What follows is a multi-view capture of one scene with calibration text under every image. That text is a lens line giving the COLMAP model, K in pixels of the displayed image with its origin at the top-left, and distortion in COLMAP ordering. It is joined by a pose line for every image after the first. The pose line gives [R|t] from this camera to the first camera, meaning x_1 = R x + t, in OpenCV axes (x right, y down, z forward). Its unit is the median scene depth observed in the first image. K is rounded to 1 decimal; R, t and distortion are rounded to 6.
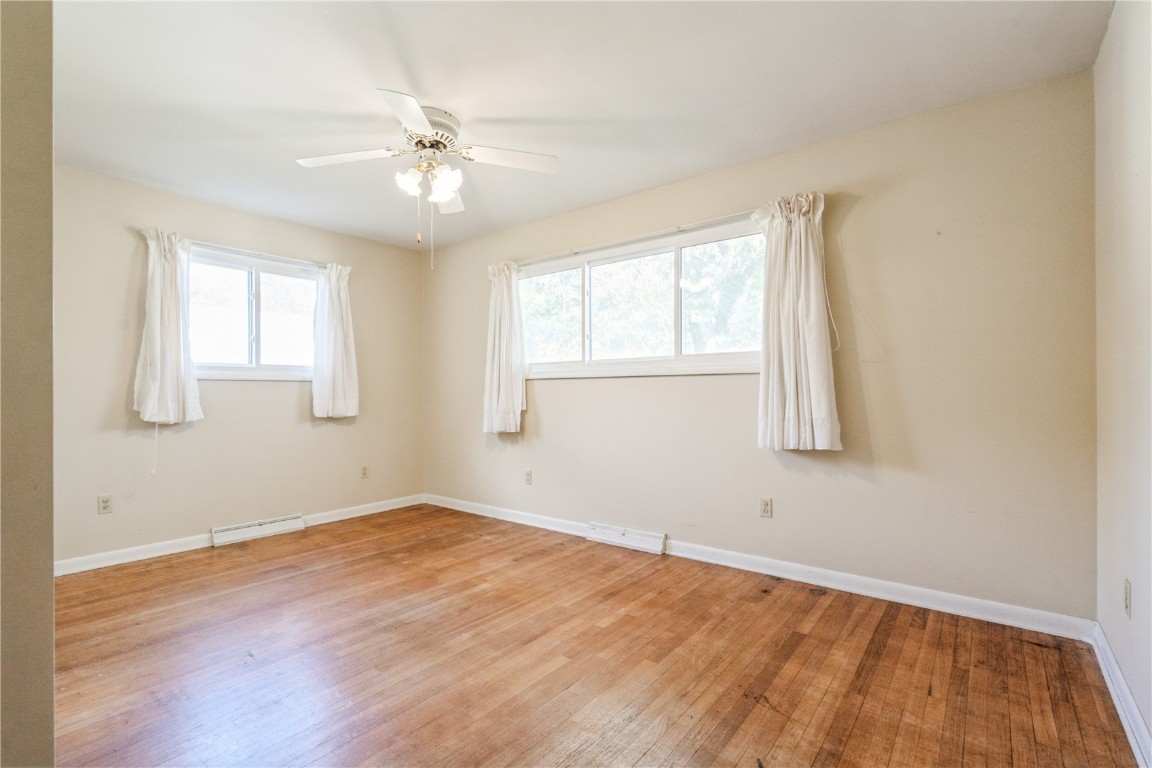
lens RADIAL K [[533.0, 0, 575.6], [0, 533.0, 392.9], [0, 0, 1]] dist [0.004862, 0.000674]
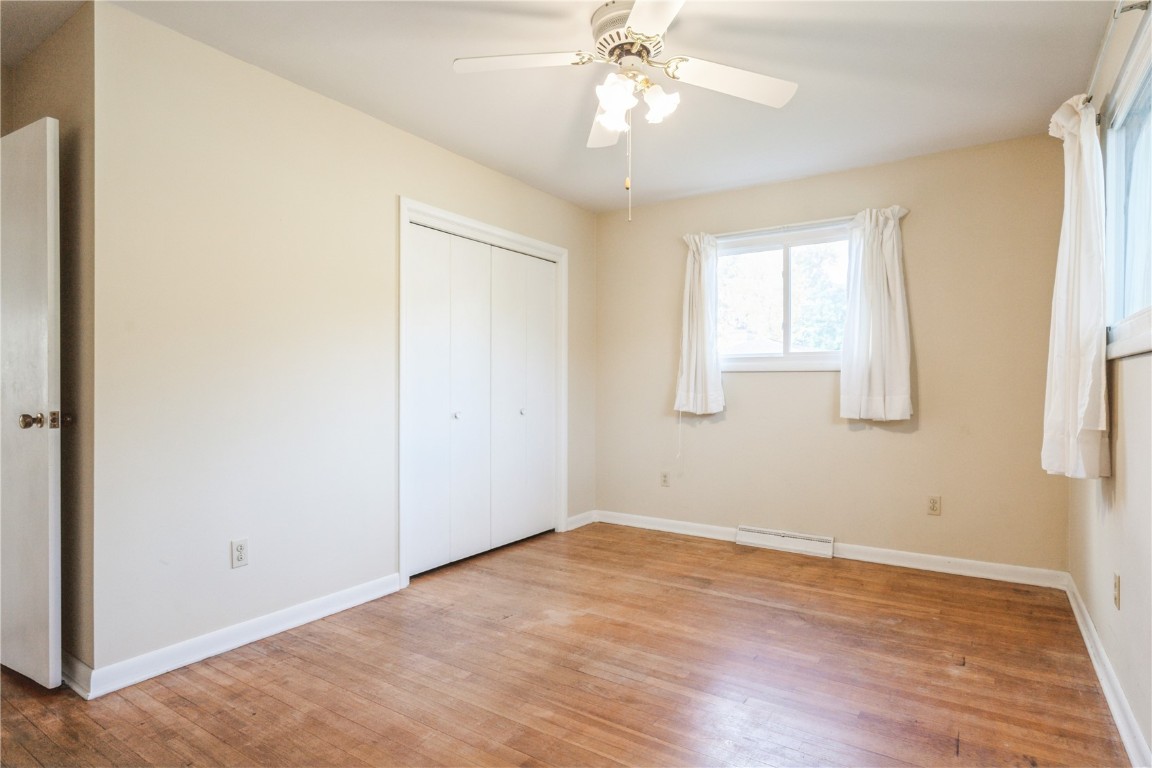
lens RADIAL K [[617.0, 0, 577.0], [0, 617.0, 379.9], [0, 0, 1]] dist [-0.003712, 0.000396]
pose [[0.081924, -0.001727, -0.996637, 0.435132], [-0.006914, 0.999973, -0.002301, -0.005301], [0.996615, 0.007079, 0.081909, 0.644815]]
